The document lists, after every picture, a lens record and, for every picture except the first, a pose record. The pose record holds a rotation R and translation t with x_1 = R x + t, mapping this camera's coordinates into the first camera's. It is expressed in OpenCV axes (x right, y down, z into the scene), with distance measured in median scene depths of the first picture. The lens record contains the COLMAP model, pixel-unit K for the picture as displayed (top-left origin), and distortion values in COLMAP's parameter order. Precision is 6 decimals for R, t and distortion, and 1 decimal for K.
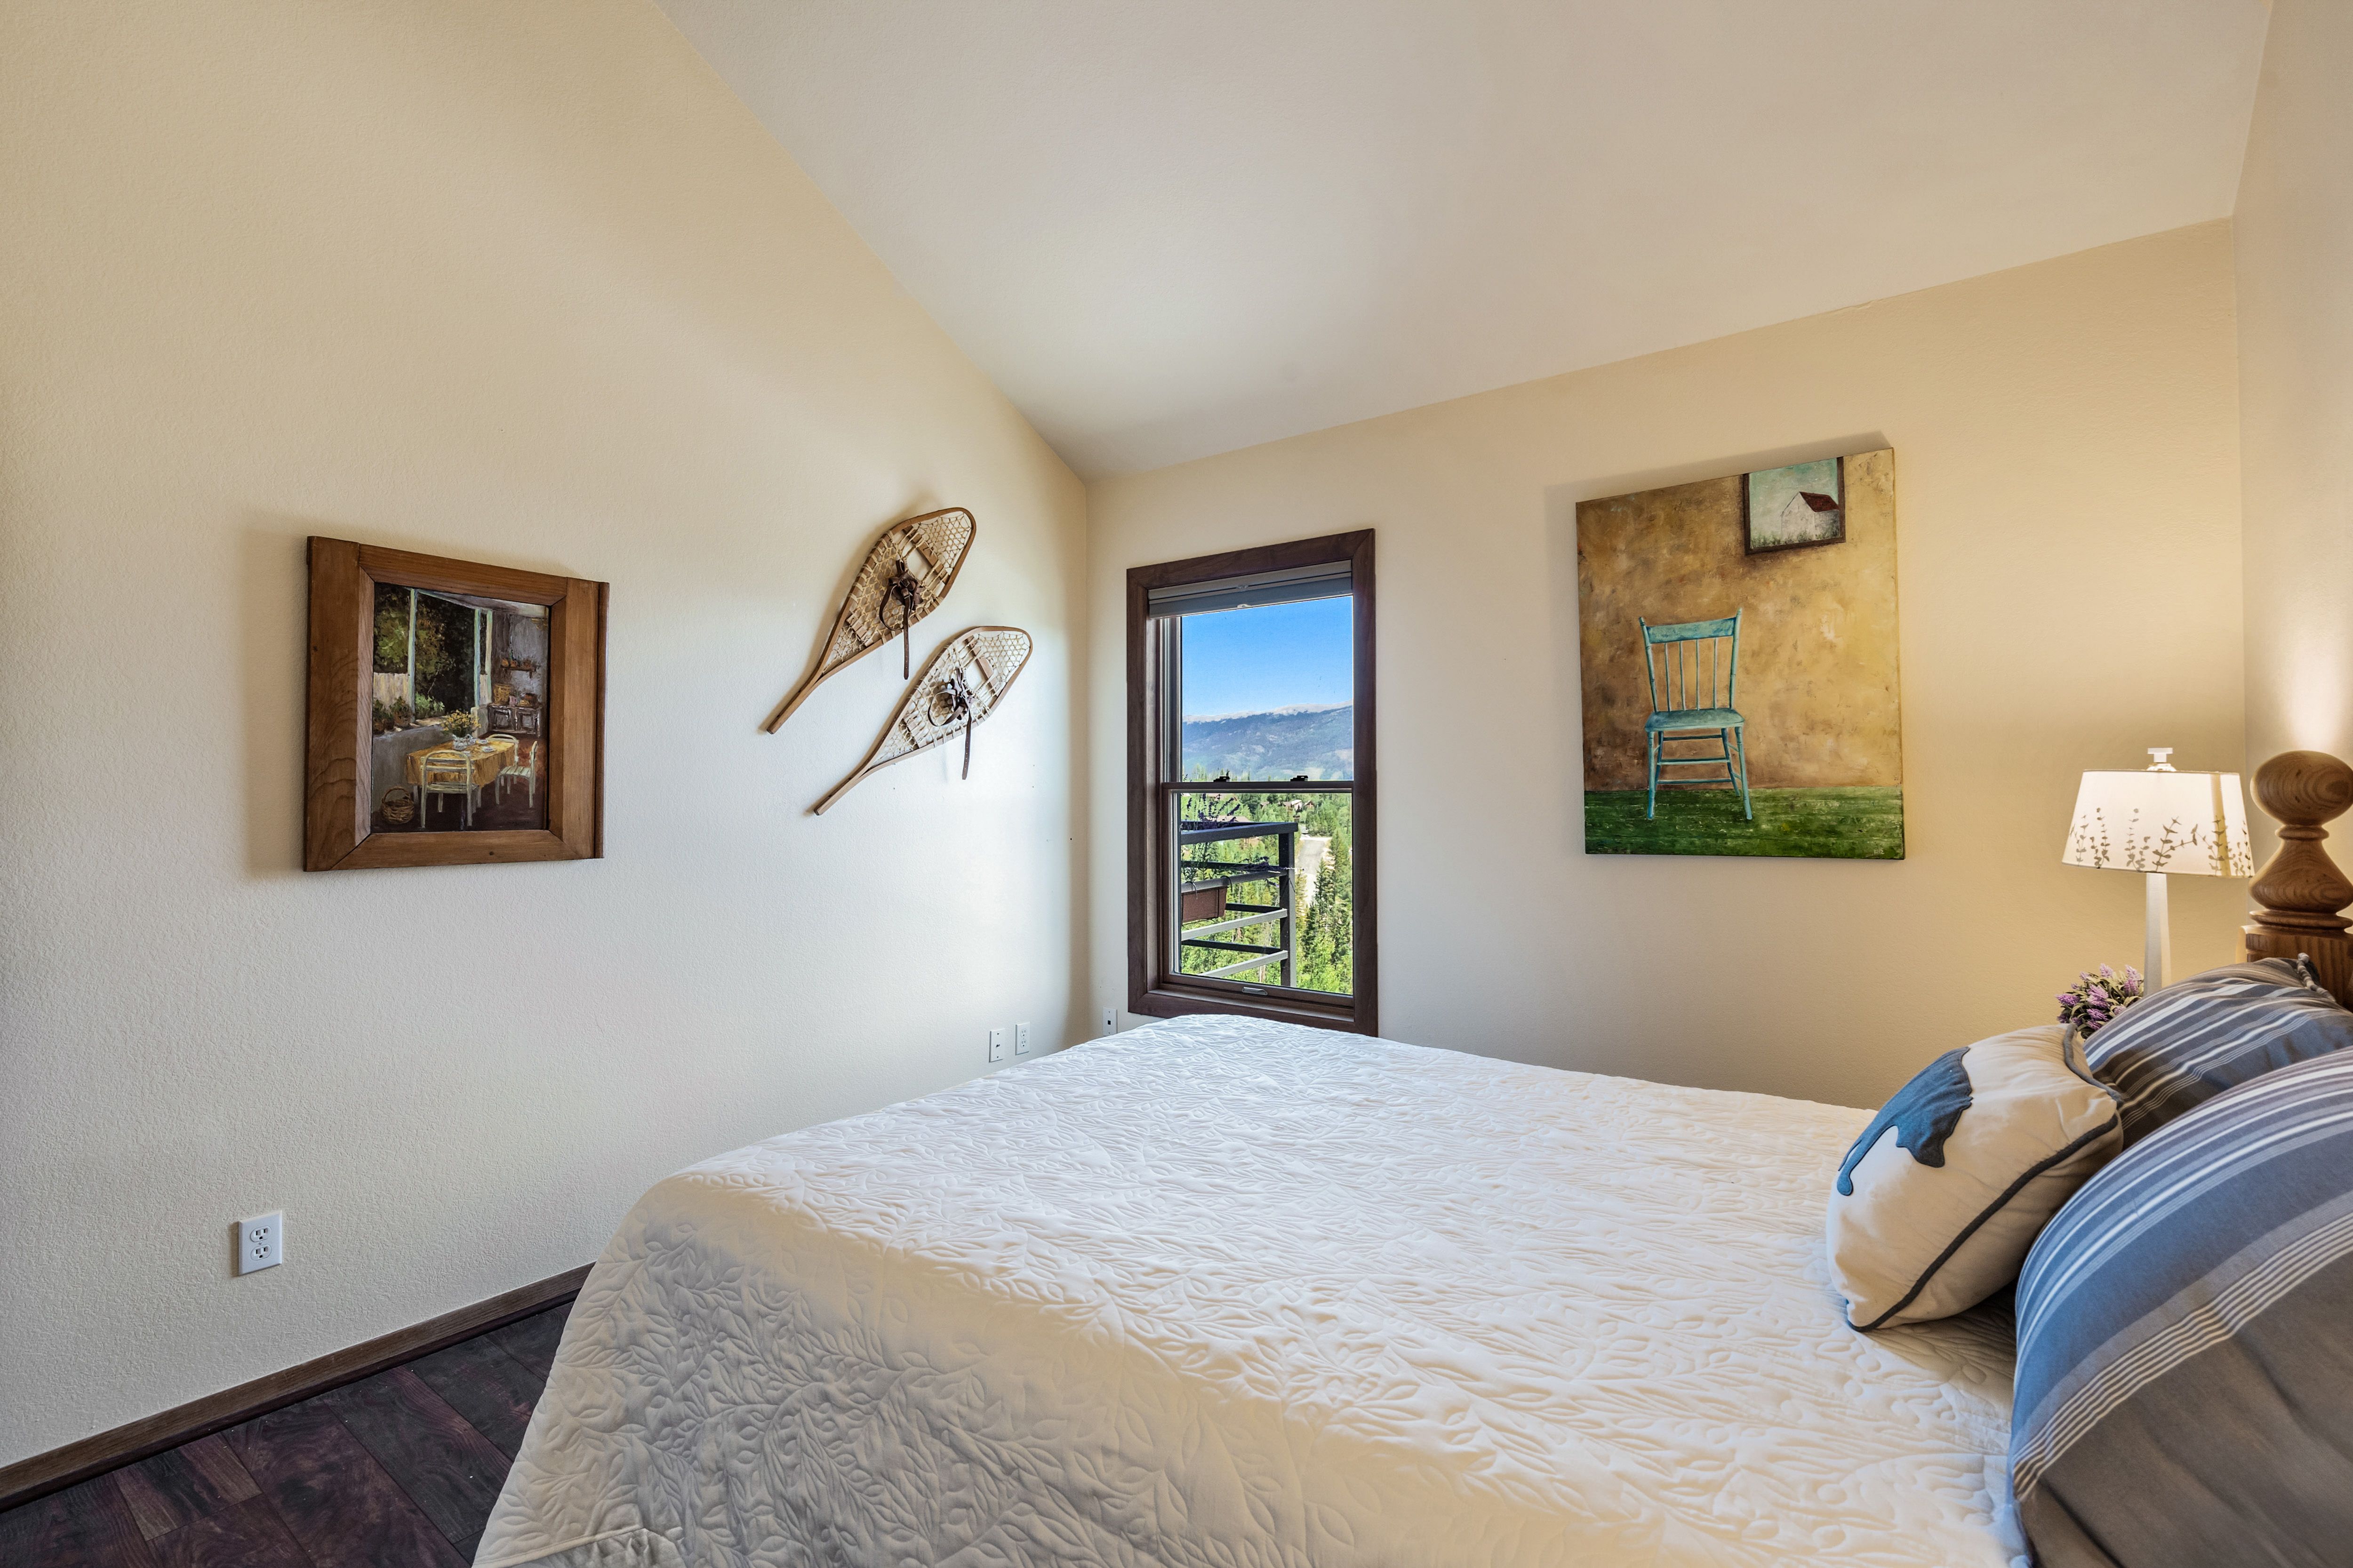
lens RADIAL K [[1079.0, 0, 1174.9], [0, 1079.0, 780.9], [0, 0, 1]] dist [0.001232, 0.000416]
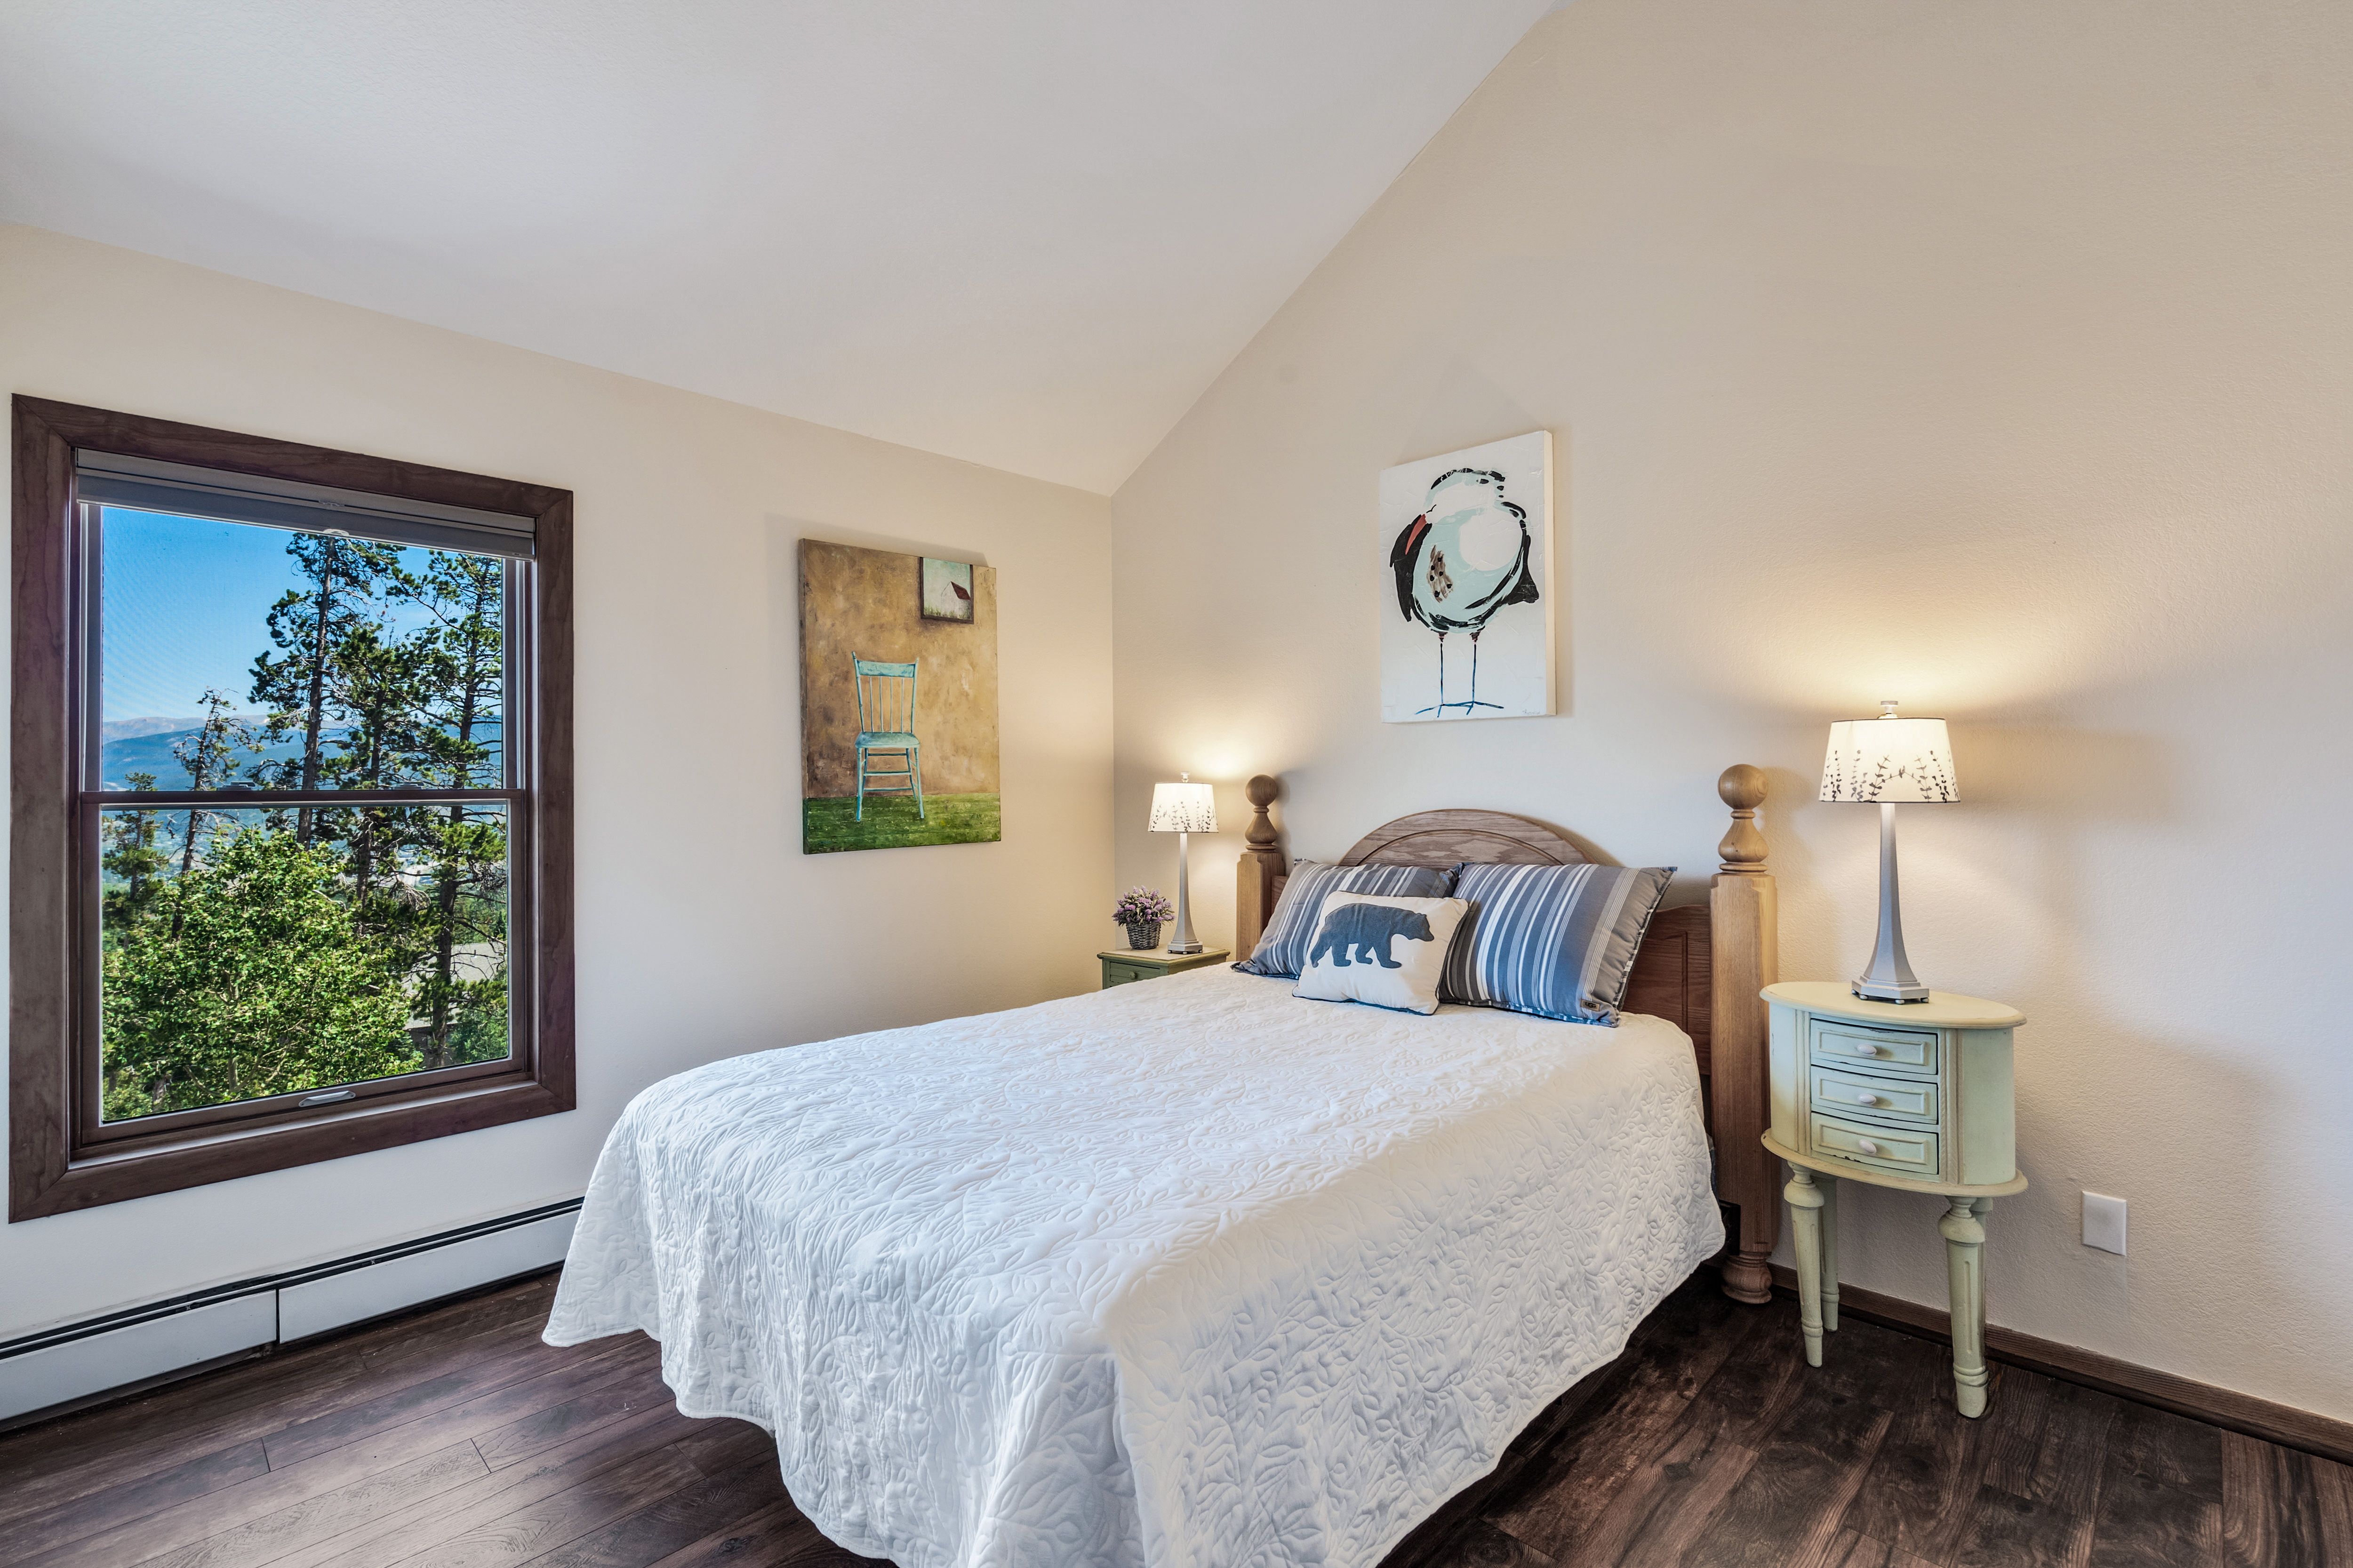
lens RADIAL K [[1093.7, 0, 1175.0], [0, 1093.7, 782.3], [0, 0, 1]] dist [-0.002367, 0.000604]
pose [[0.105522, 0.010777, 0.994359, -0.758258], [0.005398, 0.999920, -0.011410, 0.008583], [-0.994402, 0.006572, 0.105456, 0.542224]]
